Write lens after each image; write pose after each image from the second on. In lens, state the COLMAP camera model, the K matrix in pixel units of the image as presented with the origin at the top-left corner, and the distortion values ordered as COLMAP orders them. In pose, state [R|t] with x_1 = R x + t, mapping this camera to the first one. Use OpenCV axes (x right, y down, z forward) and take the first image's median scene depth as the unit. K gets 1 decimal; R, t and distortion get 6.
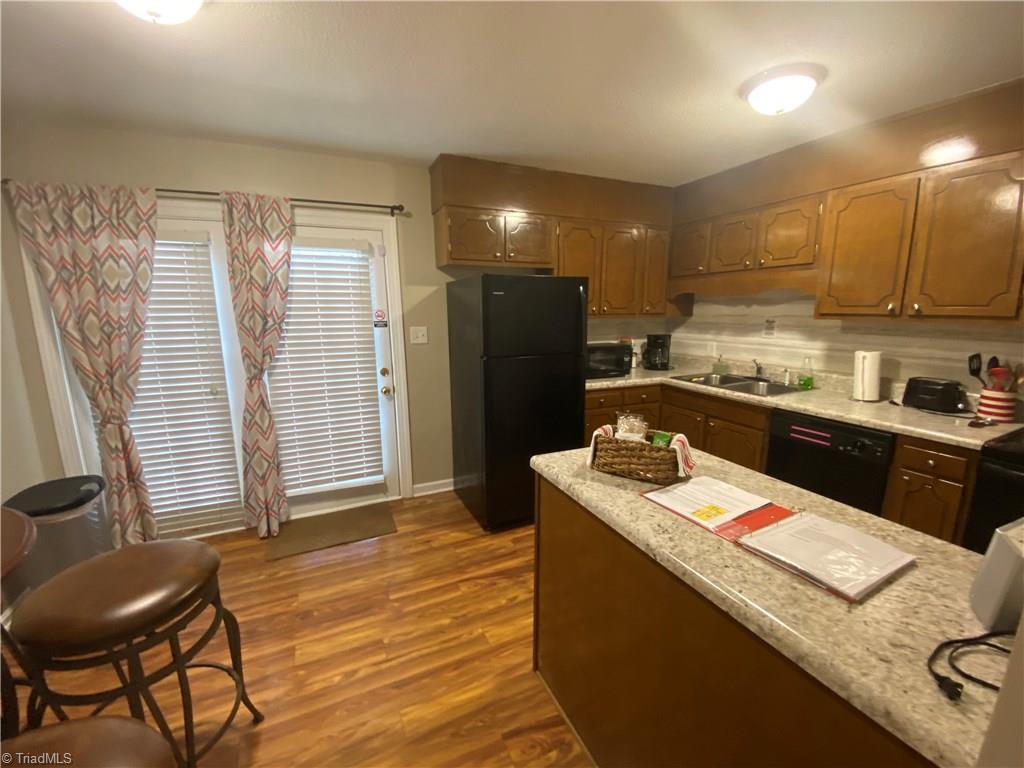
lens RADIAL K [[421.0, 0, 512.5], [0, 421.0, 383.7], [0, 0, 1]] dist [-0.000499, -0.001610]
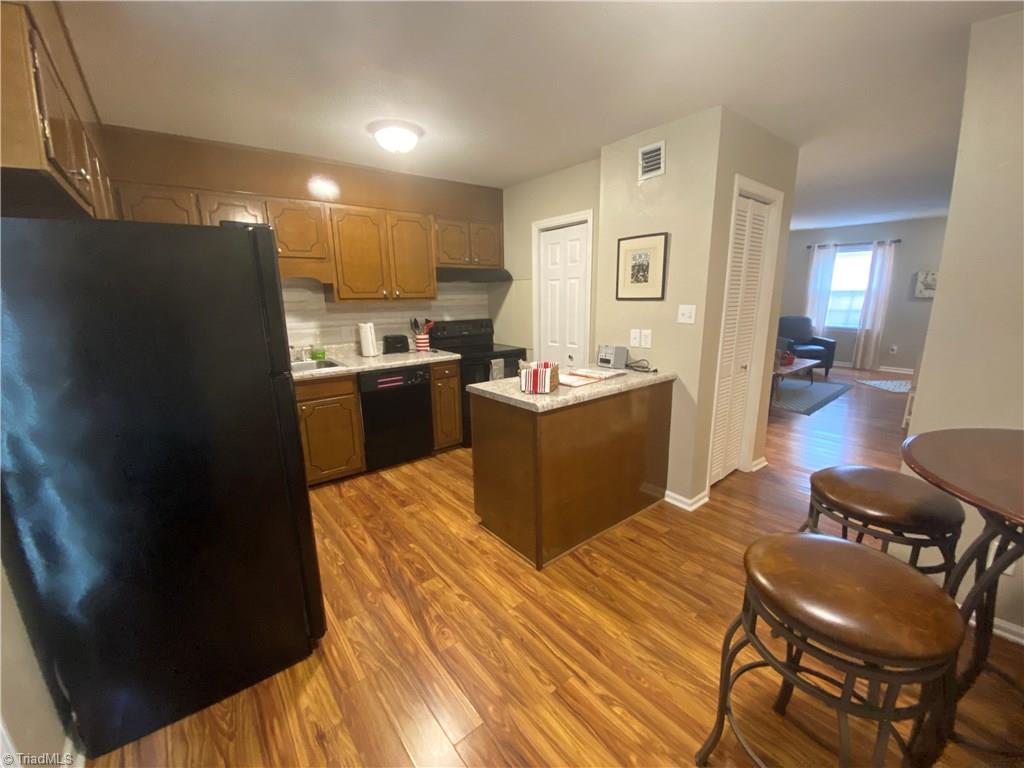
lens RADIAL K [[421.0, 0, 515.9], [0, 421.0, 382.4], [0, 0, 1]] dist [-0.000499, -0.001610]
pose [[-0.251882, -0.194099, 0.948093, -0.847942], [0.182258, 0.952636, 0.243450, -0.164884], [-0.950441, 0.234118, -0.204575, 0.973169]]
